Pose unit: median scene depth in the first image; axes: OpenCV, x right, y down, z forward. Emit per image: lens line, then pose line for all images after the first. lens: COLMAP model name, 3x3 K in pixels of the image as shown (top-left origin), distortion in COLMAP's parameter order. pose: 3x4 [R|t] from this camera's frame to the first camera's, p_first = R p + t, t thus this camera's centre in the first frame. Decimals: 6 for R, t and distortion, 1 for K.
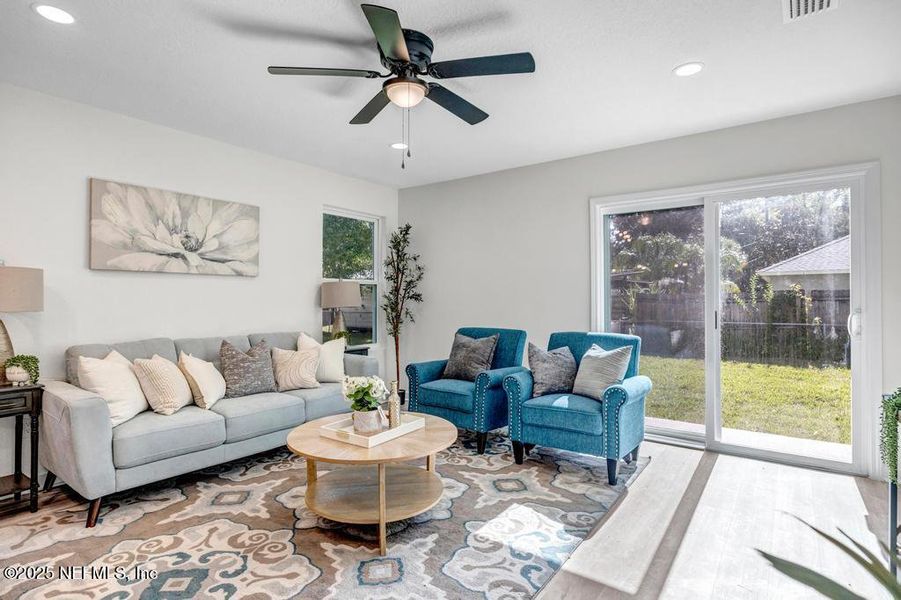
lens RADIAL K [[461.4, 0, 446.9], [0, 461.4, 296.9], [0, 0, 1]] dist [-0.005407, -0.000401]
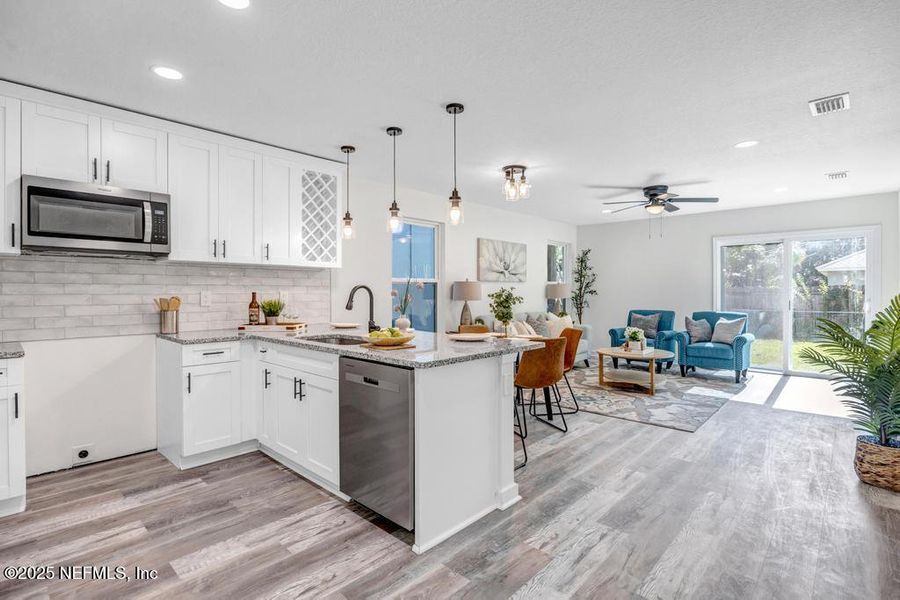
lens RADIAL K [[434.9, 0, 447.2], [0, 434.9, 295.3], [0, 0, 1]] dist [-0.012365, 0.000944]
pose [[0.993512, -0.001133, -0.113718, -0.631912], [0.002829, 0.999887, 0.014749, -0.020428], [0.113688, -0.014975, 0.993404, -0.949036]]
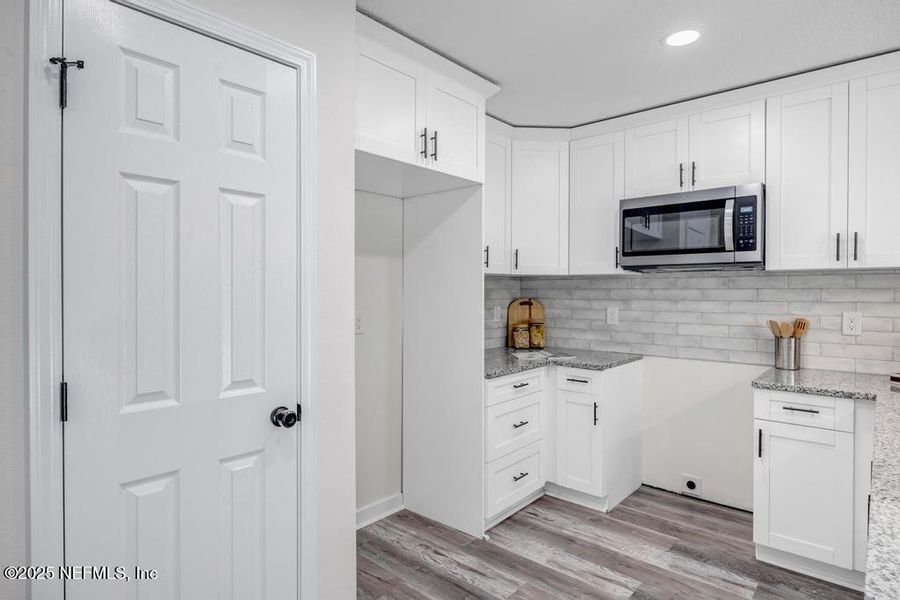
lens RADIAL K [[495.4, 0, 450.1], [0, 495.4, 293.9], [0, 0, 1]] dist [-0.003765, -0.000746]
pose [[-0.083476, 0.005454, -0.996495, -0.502031], [0.005578, 0.999972, 0.005005, -0.053368], [0.996494, -0.005141, -0.083504, -0.524628]]
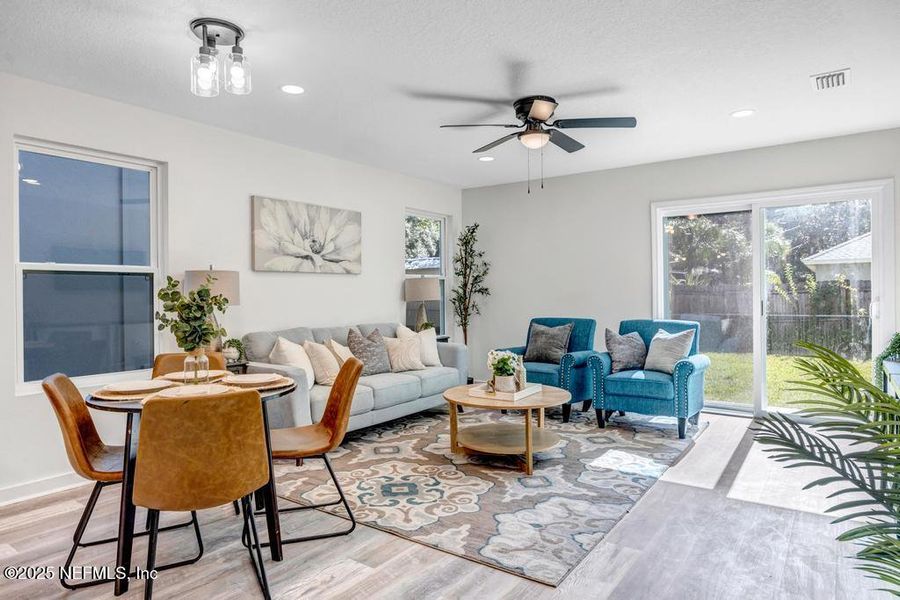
lens RADIAL K [[544.2, 0, 447.6], [0, 544.2, 297.7], [0, 0, 1]] dist [-0.002184, -0.001473]
pose [[0.999855, -0.009511, 0.014142, -0.258889], [0.009334, 0.999878, 0.012531, -0.001583], [-0.014260, -0.012397, 0.999821, -0.408522]]
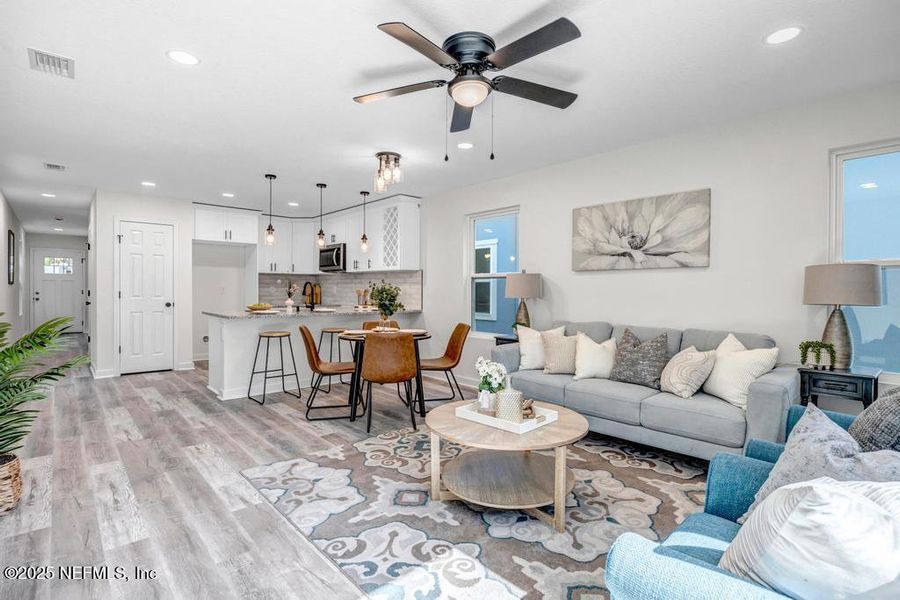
lens RADIAL K [[434.9, 0, 447.2], [0, 434.9, 295.3], [0, 0, 1]] dist [-0.012365, 0.000944]
pose [[-0.192365, 0.010965, -0.981262, 0.620748], [-0.000612, 0.999936, 0.011294, 0.002964], [0.981323, 0.002774, -0.192346, 0.796160]]
